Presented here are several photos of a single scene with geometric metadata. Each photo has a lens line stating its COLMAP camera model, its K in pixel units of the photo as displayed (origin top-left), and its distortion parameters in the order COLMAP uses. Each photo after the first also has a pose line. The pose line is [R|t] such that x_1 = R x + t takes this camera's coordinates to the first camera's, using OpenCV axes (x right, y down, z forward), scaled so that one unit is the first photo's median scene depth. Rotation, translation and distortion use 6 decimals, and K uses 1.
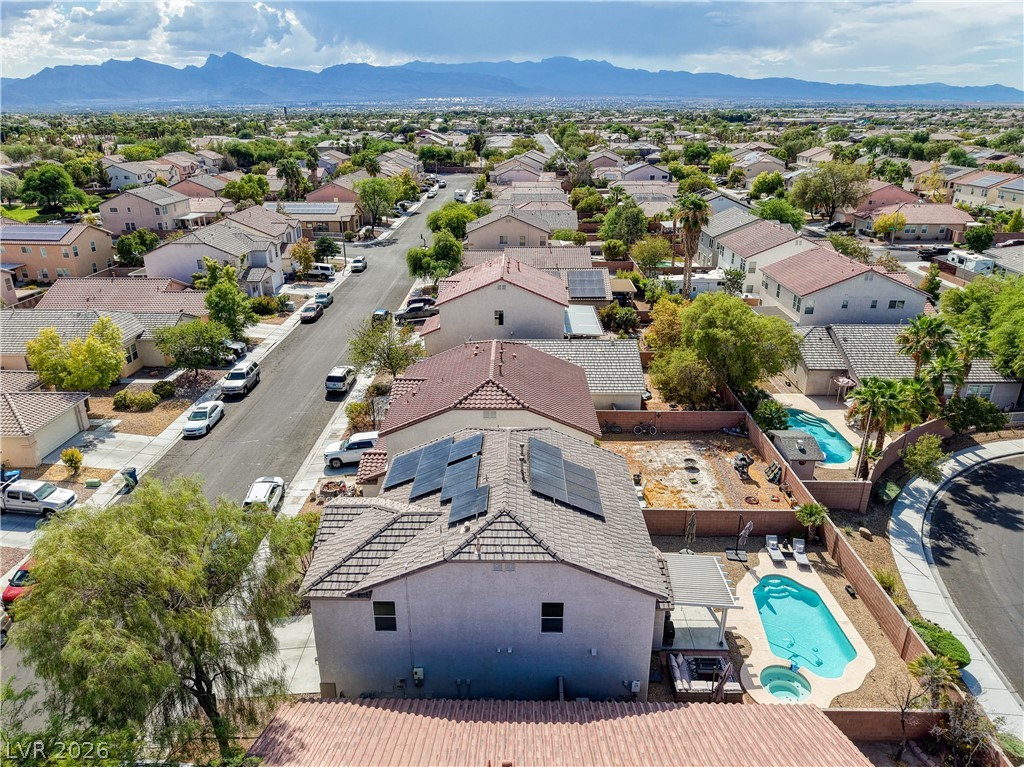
lens RADIAL K [[684.1, 0, 510.5], [0, 684.1, 381.4], [0, 0, 1]] dist [0.023180, -0.023839]
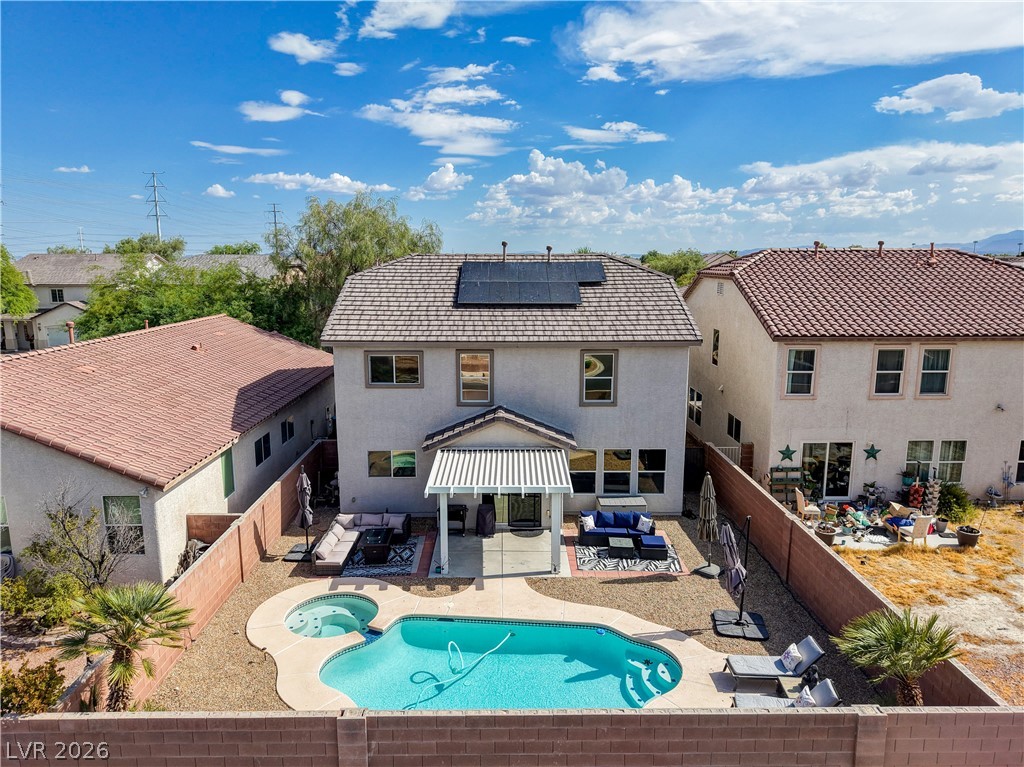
lens RADIAL K [[684.1, 0, 510.5], [0, 684.1, 381.4], [0, 0, 1]] dist [0.023180, -0.023839]
pose [[0.027622, 0.179143, -0.983435, 0.820568], [-0.363957, 0.918086, 0.157016, 0.125994], [0.931006, 0.353591, 0.090560, 0.929496]]
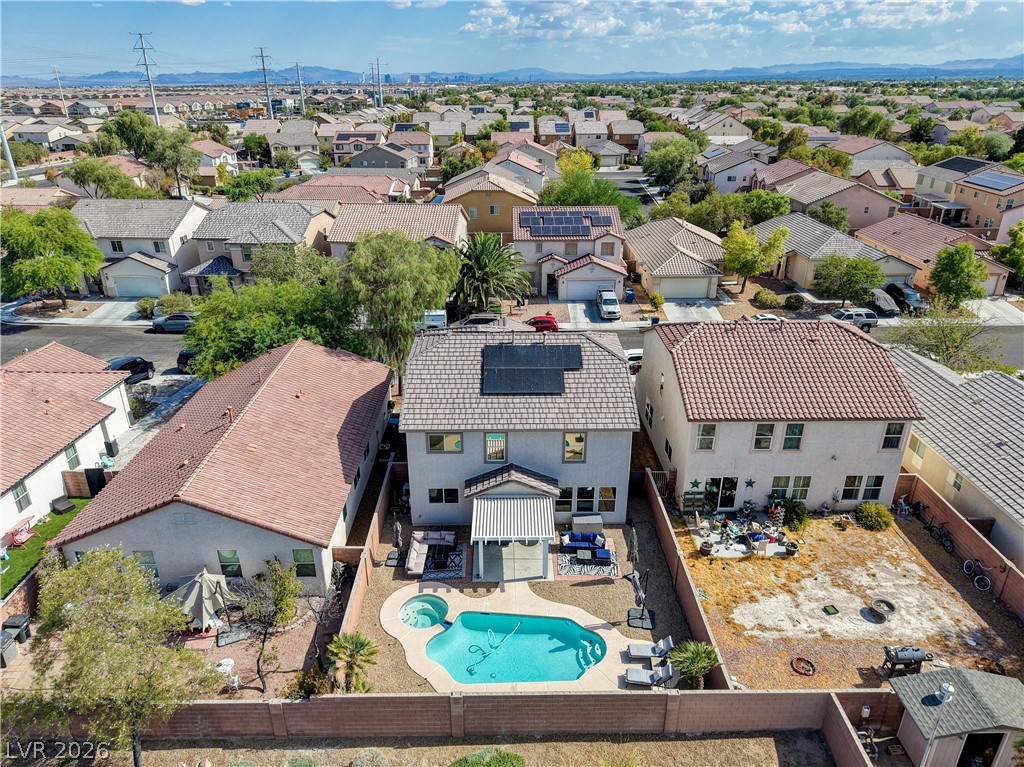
lens RADIAL K [[684.1, 0, 510.5], [0, 684.1, 381.4], [0, 0, 1]] dist [0.023180, -0.023839]
pose [[0.029523, 0.406286, -0.913269, 1.074139], [-0.362953, 0.855663, 0.368926, -0.234714], [0.931340, 0.320582, 0.172724, 0.766824]]
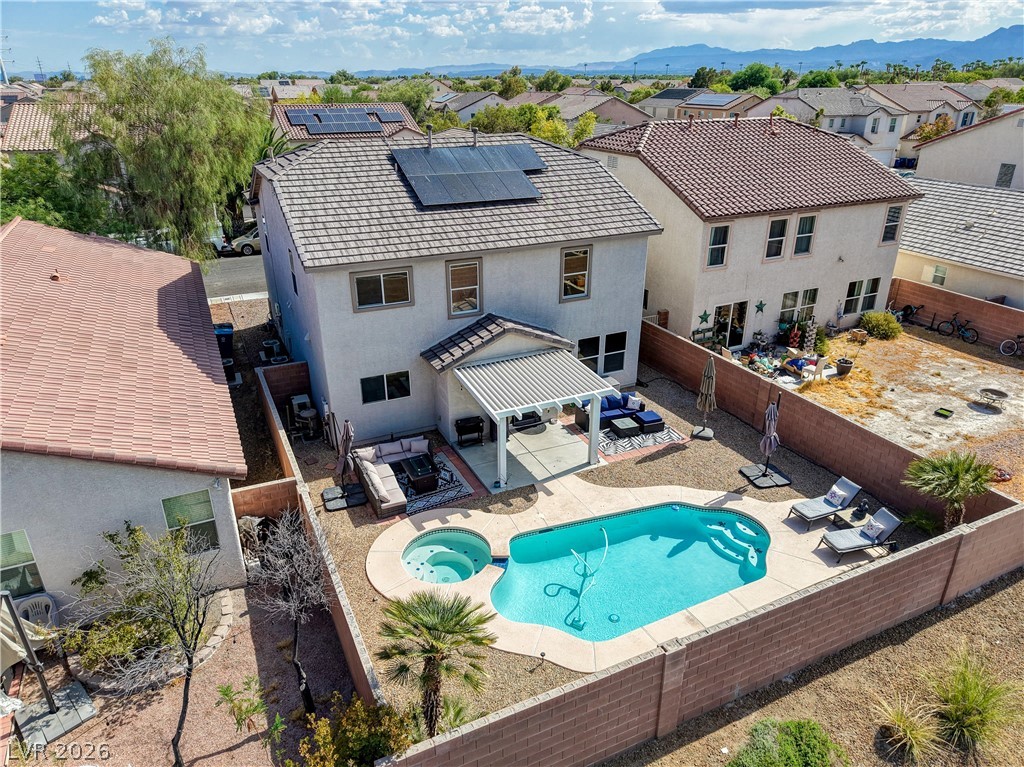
lens RADIAL K [[684.1, 0, 510.5], [0, 684.1, 381.4], [0, 0, 1]] dist [0.023180, -0.023839]
pose [[0.444799, 0.365553, -0.817634, 0.745883], [-0.325964, 0.916379, 0.232374, 0.156264], [0.834207, 0.163160, 0.526761, 0.670454]]
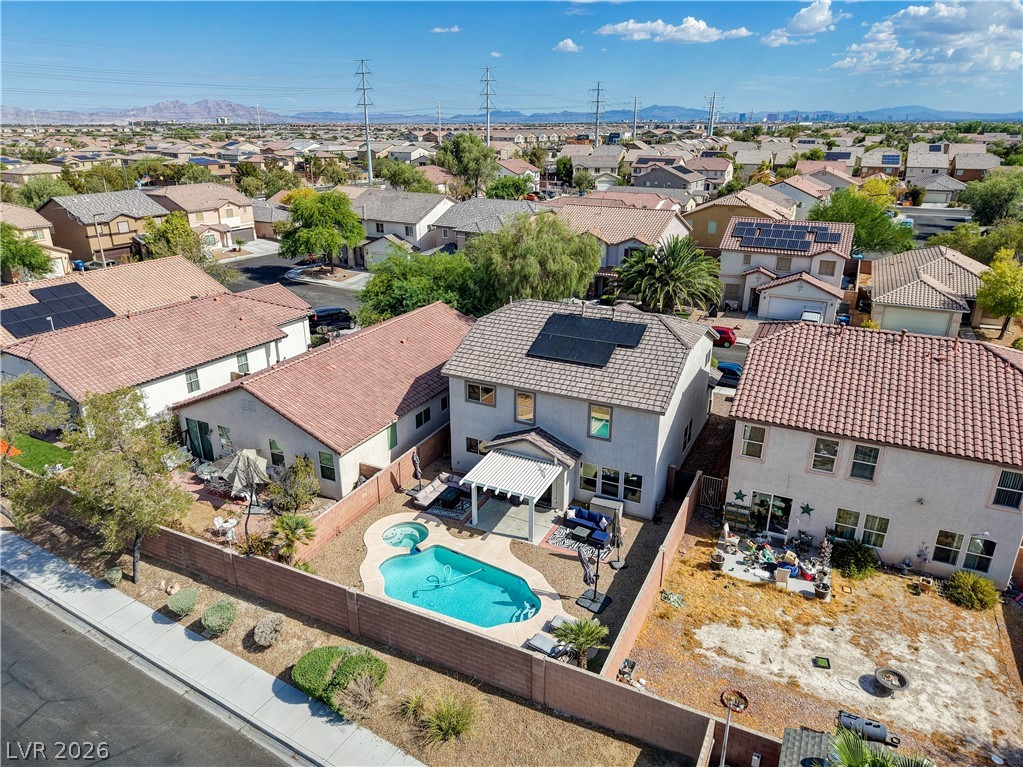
lens RADIAL K [[684.5, 0, 510.5], [0, 684.5, 378.2], [0, 0, 1]] dist [0.041763, -0.054837]
pose [[-0.423496, 0.323943, -0.845997, 1.046598], [-0.329588, 0.814779, 0.476977, -0.284817], [0.843814, 0.480829, -0.238288, 1.162492]]
